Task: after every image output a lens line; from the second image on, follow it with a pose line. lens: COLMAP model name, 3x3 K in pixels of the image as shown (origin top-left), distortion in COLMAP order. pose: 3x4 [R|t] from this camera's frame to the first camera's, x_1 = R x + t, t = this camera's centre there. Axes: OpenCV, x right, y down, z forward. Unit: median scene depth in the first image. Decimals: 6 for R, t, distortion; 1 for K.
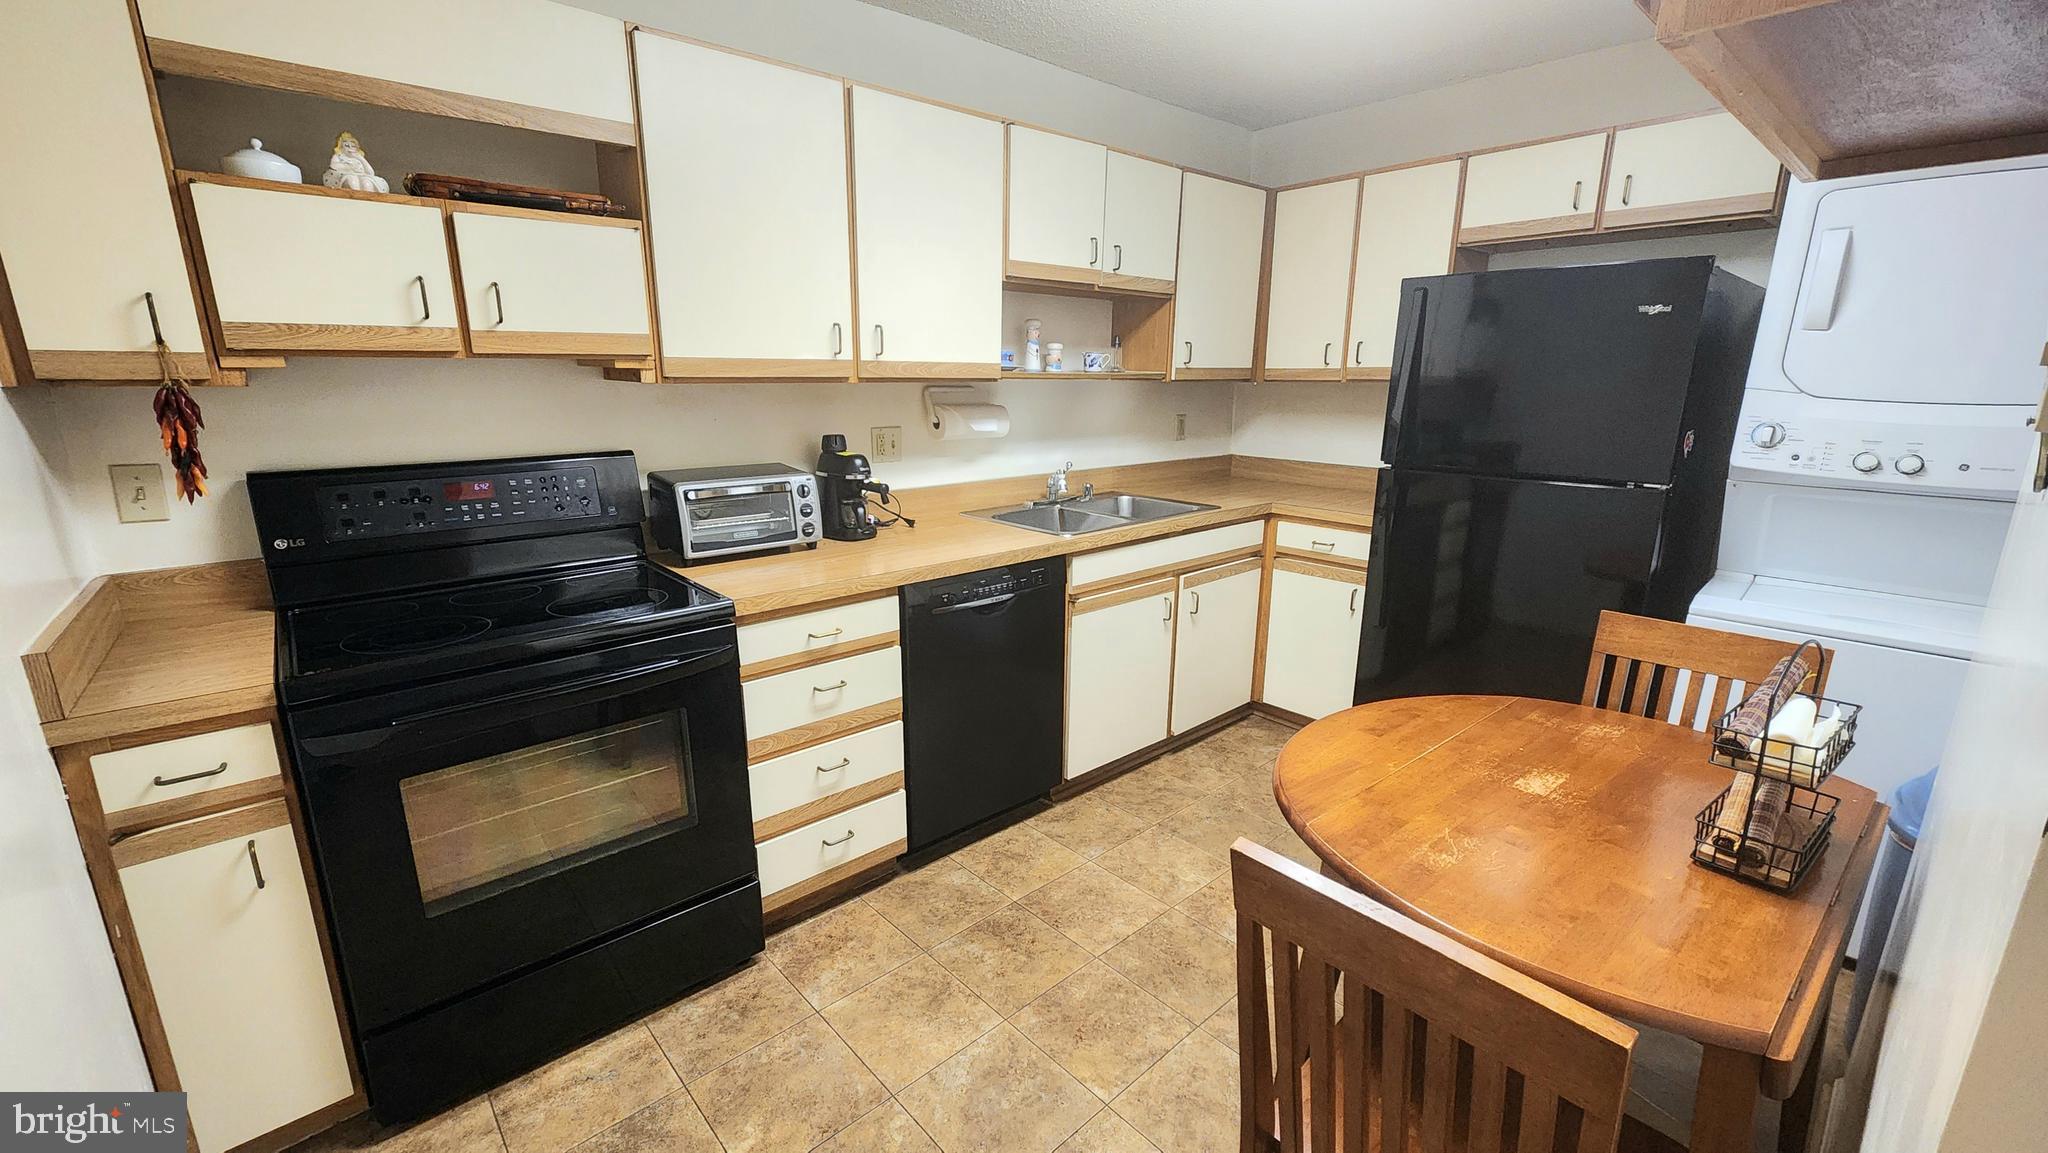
lens RADIAL K [[837.3, 0, 1013.8], [0, 837.3, 583.5], [0, 0, 1]] dist [0.000848, -0.000492]
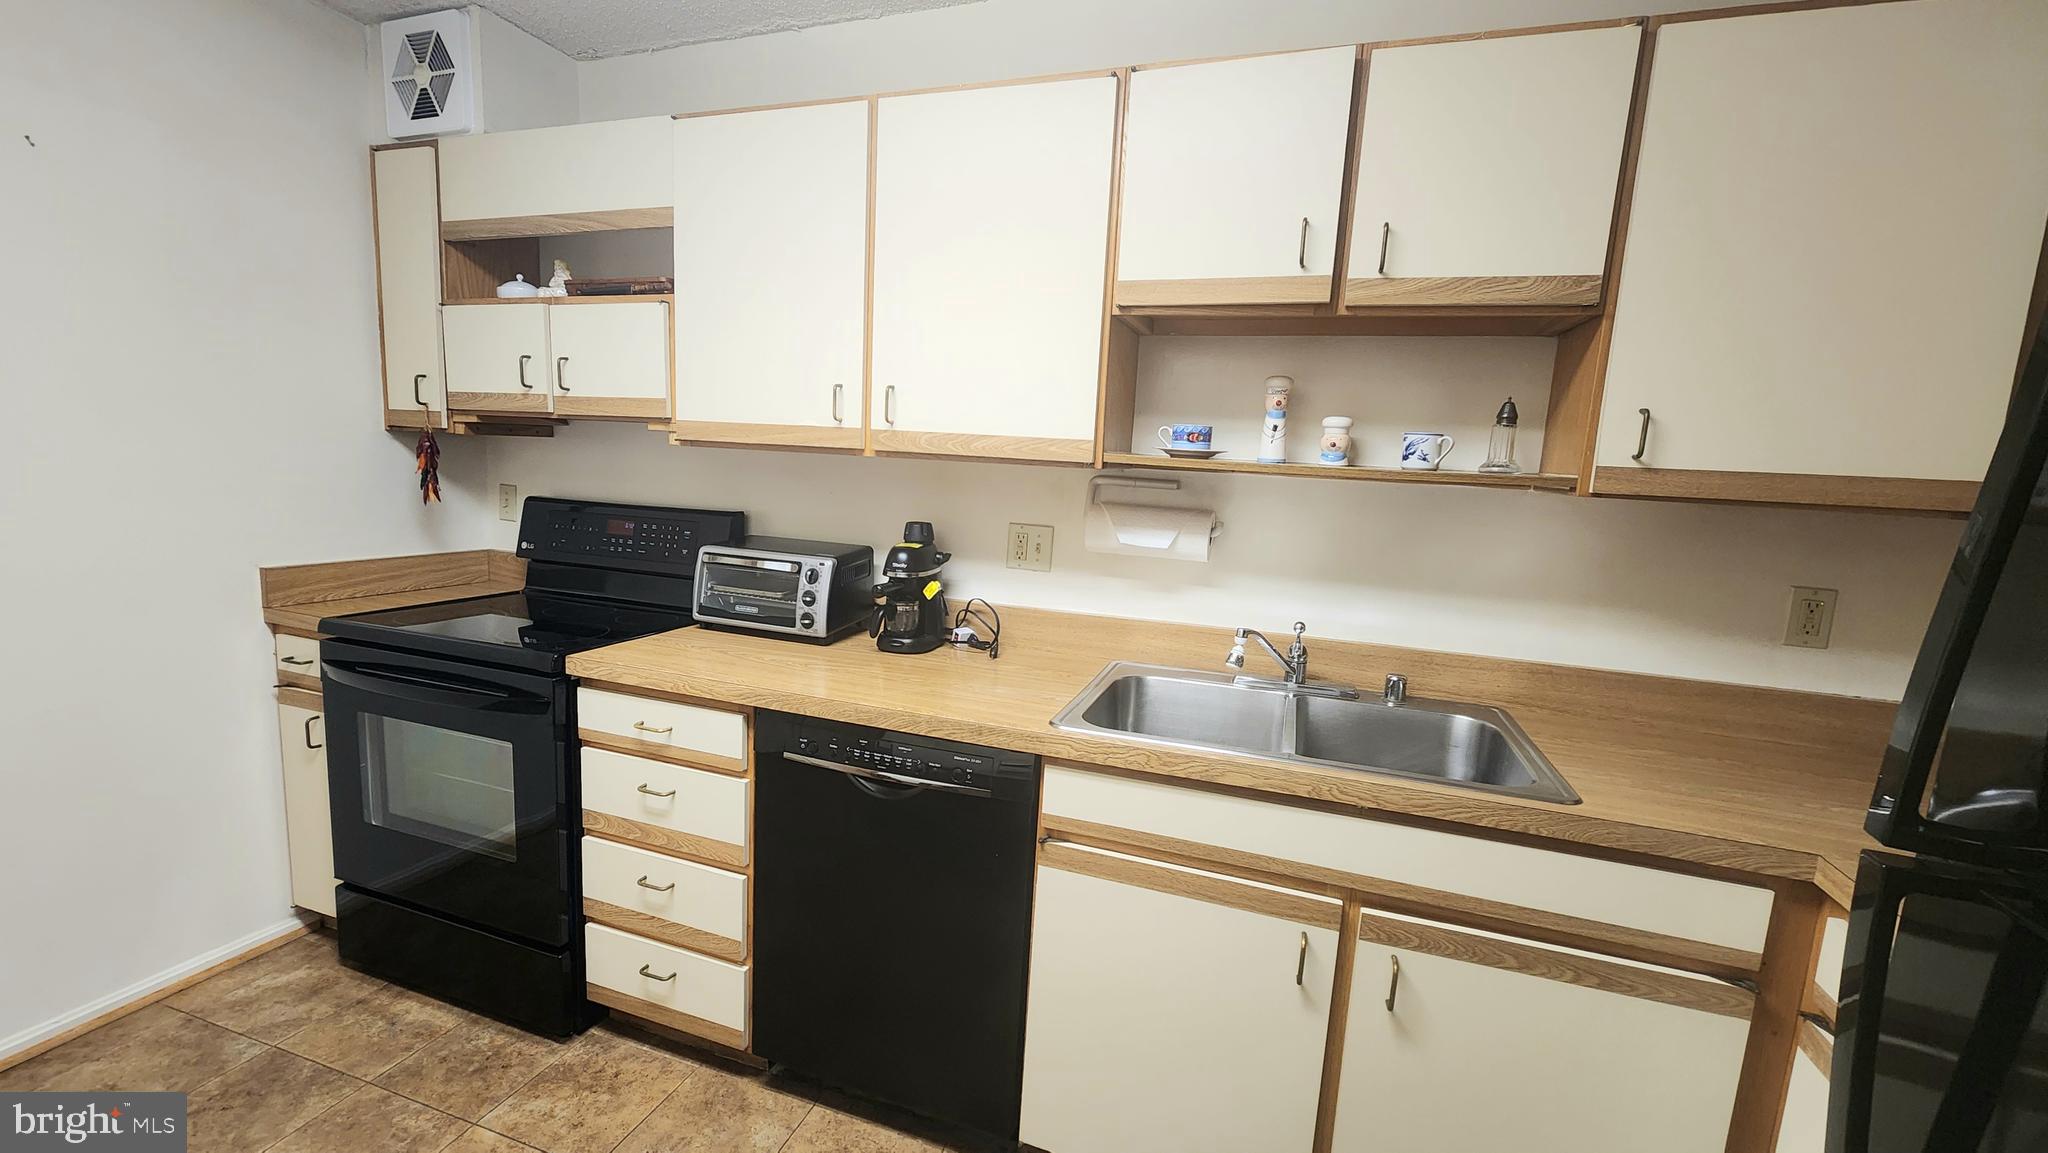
lens RADIAL K [[837.3, 0, 1013.8], [0, 837.3, 583.5], [0, 0, 1]] dist [0.000848, -0.000492]
pose [[0.488455, 0.148129, -0.859924, 0.594172], [-0.262604, 0.964754, 0.017022, -0.171737], [0.832136, 0.217505, 0.510138, 0.730739]]
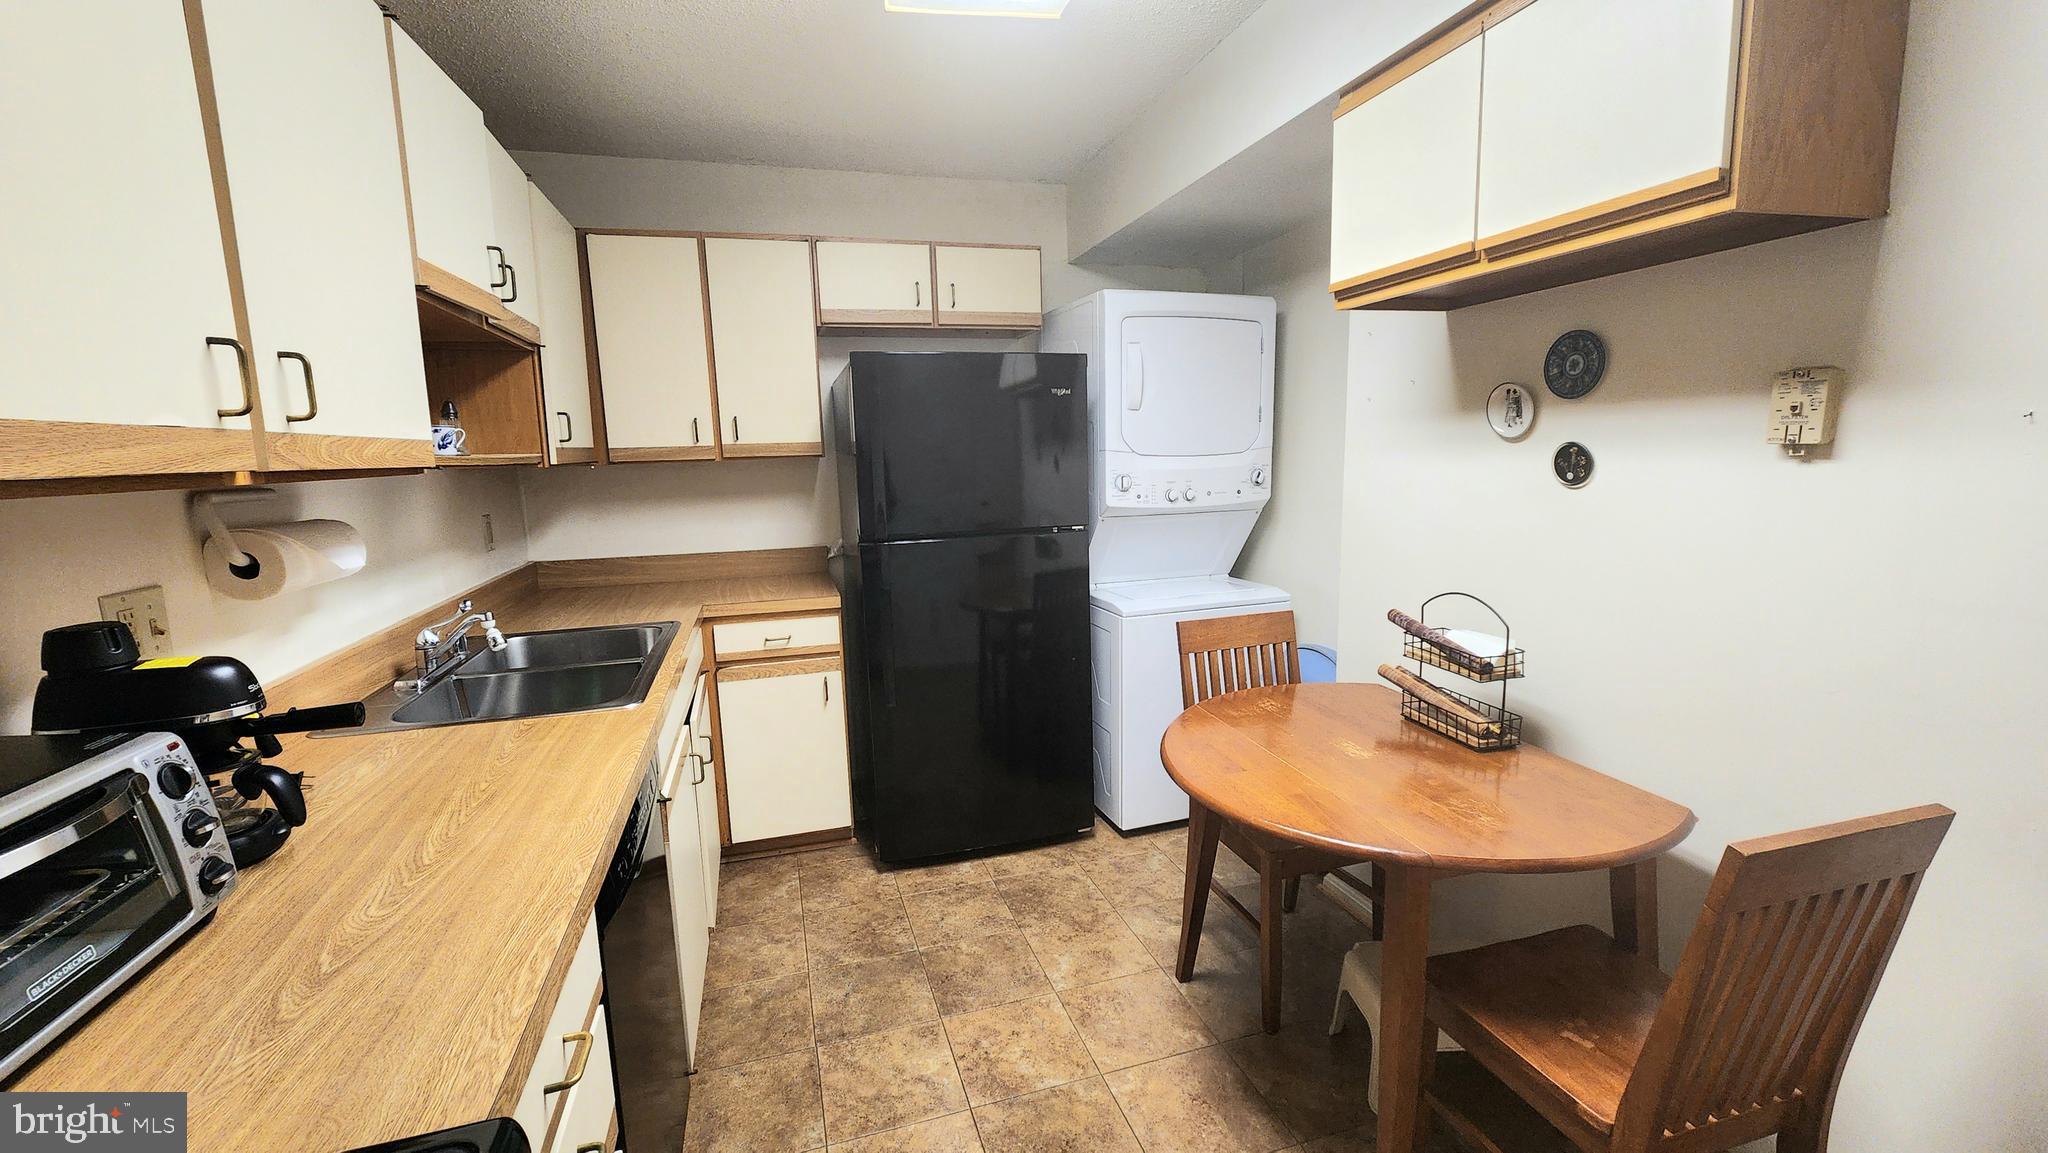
lens RADIAL K [[837.3, 0, 1013.8], [0, 837.3, 583.5], [0, 0, 1]] dist [0.000848, -0.000492]
pose [[0.423594, -0.160661, 0.891491, -0.406791], [0.247818, 0.967155, 0.056546, -0.122891], [-0.871295, 0.196975, 0.449496, 0.496908]]
